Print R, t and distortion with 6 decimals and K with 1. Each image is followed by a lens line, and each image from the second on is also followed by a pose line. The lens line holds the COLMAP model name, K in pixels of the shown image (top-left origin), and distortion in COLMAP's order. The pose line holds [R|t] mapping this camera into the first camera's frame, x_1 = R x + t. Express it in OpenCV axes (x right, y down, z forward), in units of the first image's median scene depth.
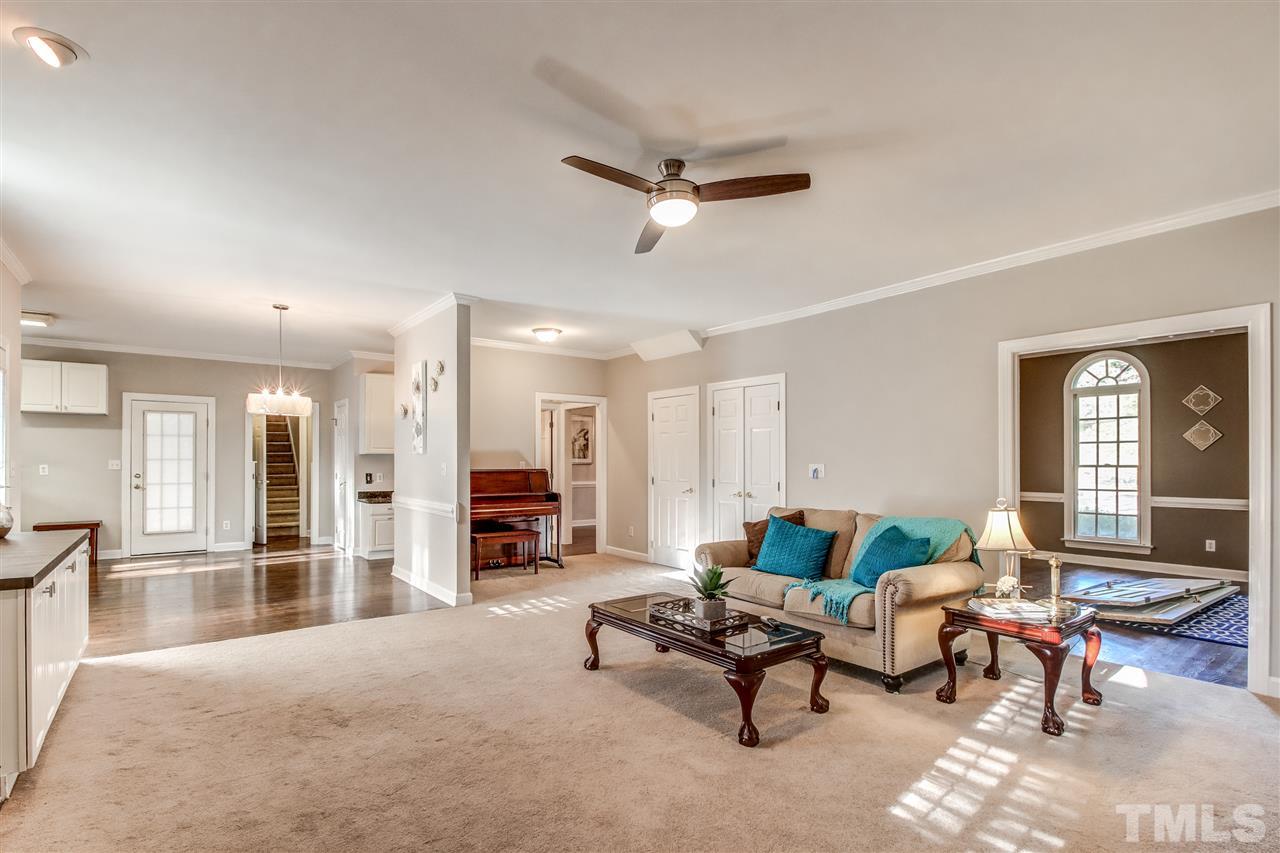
lens RADIAL K [[599.4, 0, 639.1], [0, 599.4, 459.3], [0, 0, 1]] dist [-0.002936, -0.006407]
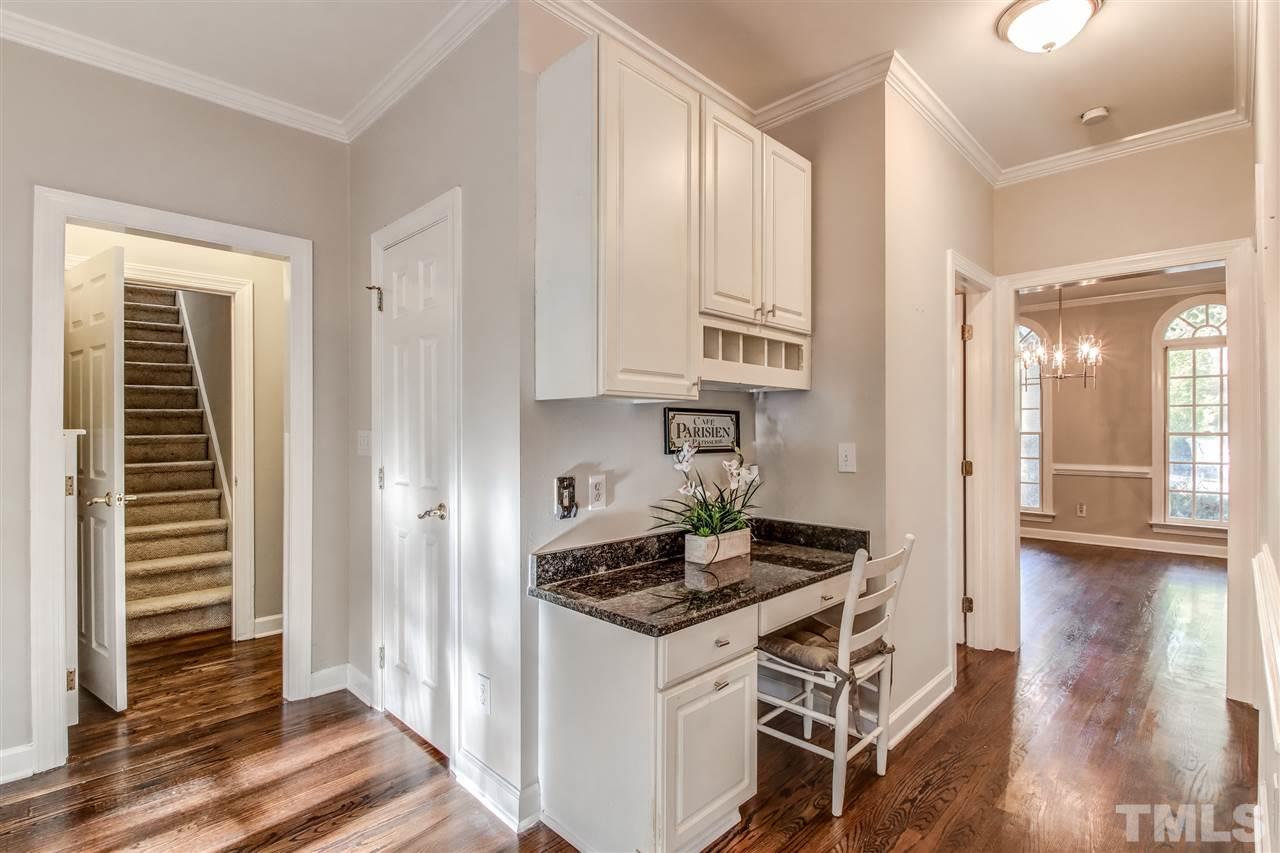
lens RADIAL K [[599.4, 0, 653.1], [0, 599.4, 424.6], [0, 0, 1]] dist [-0.002936, -0.006407]
pose [[0.989541, -0.003182, 0.144215, -0.445251], [0.003000, 0.999994, 0.001476, 0.001147], [-0.144219, -0.001028, 0.989545, 0.734070]]
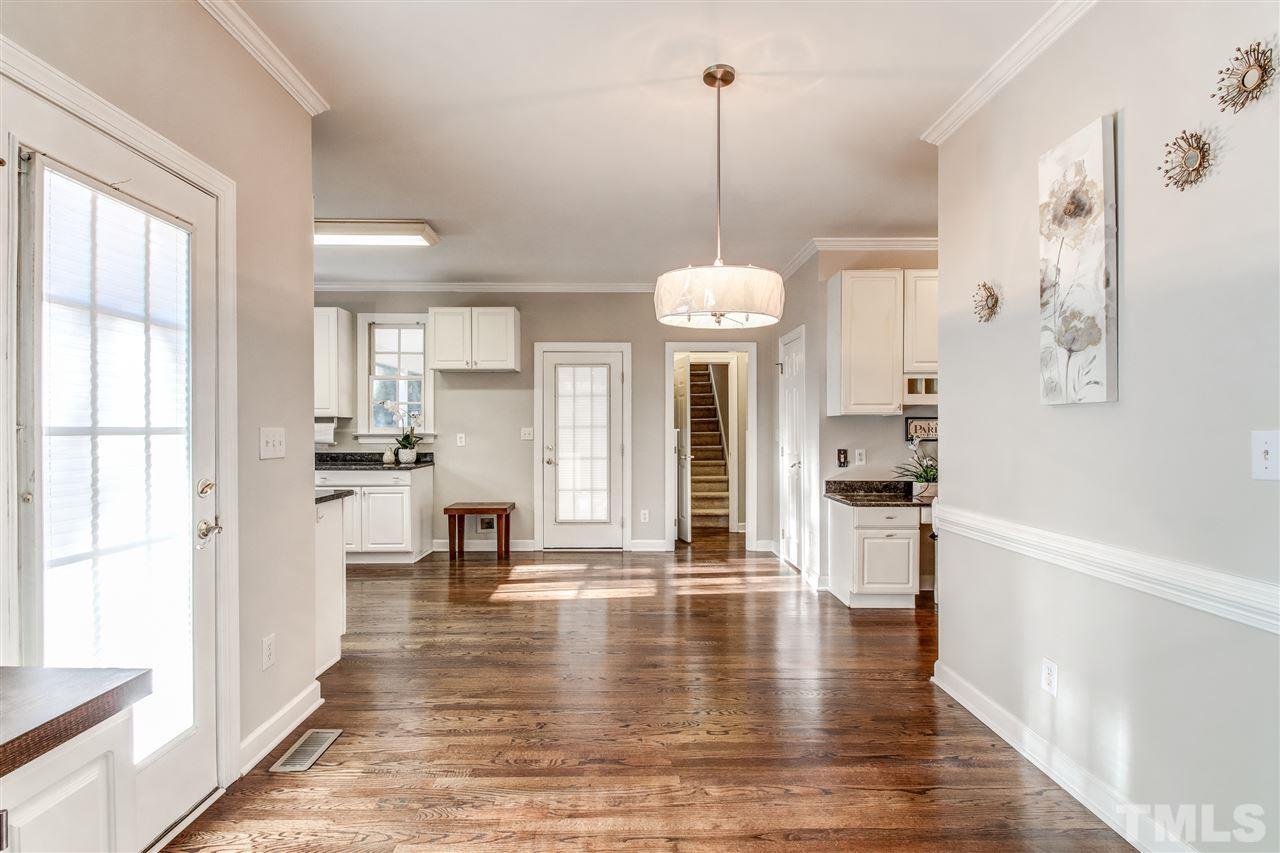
lens RADIAL K [[599.4, 0, 639.9], [0, 599.4, 422.1], [0, 0, 1]] dist [-0.002936, -0.006407]
pose [[0.801756, -0.009785, -0.597571, -0.258465], [0.005586, 0.999945, -0.008879, 0.001318], [0.597625, 0.003781, 0.801767, 0.413507]]
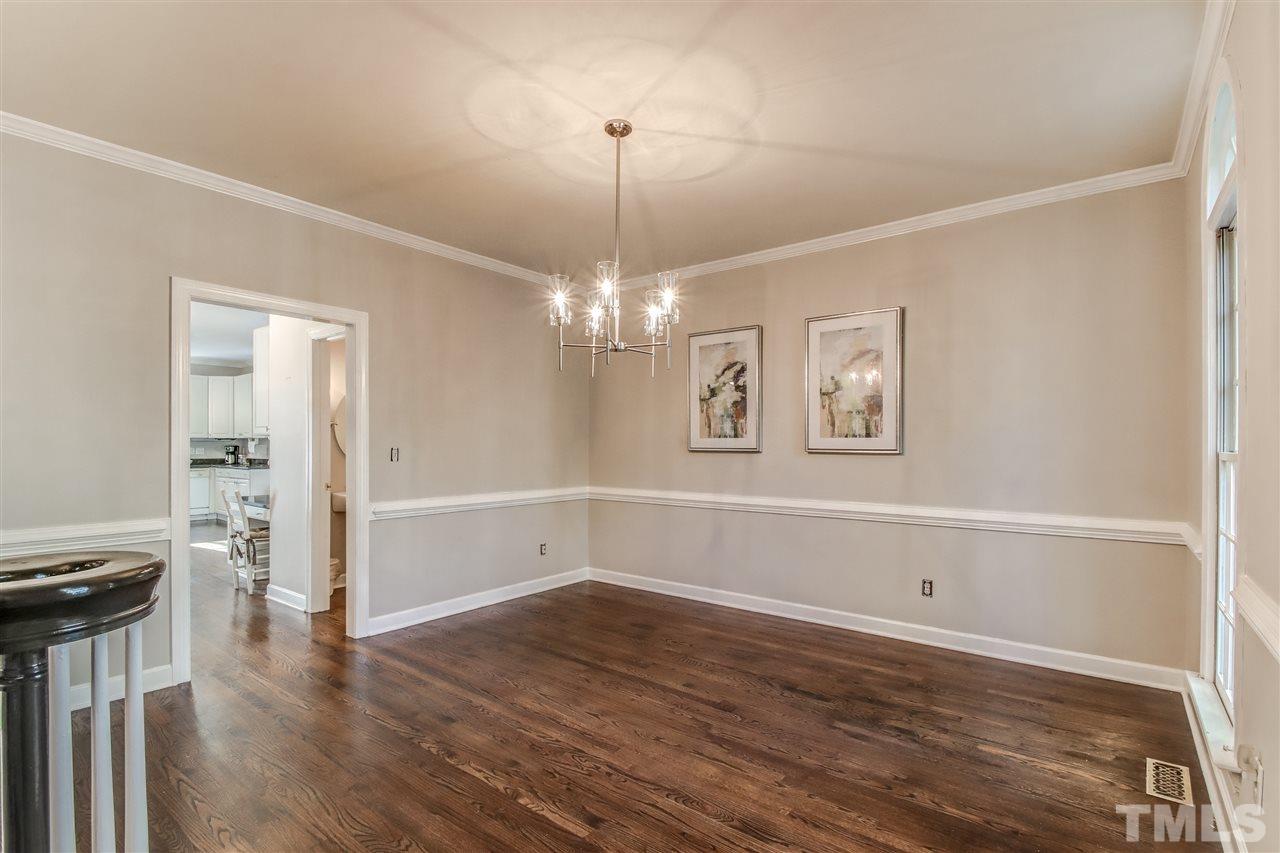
lens RADIAL K [[599.4, 0, 647.6], [0, 599.4, 451.1], [0, 0, 1]] dist [-0.002936, -0.006407]
pose [[0.251910, -0.005260, -0.967736, 0.408317], [-0.007835, 0.999941, -0.007475, 0.017071], [0.967719, 0.009465, 0.251854, 1.235231]]
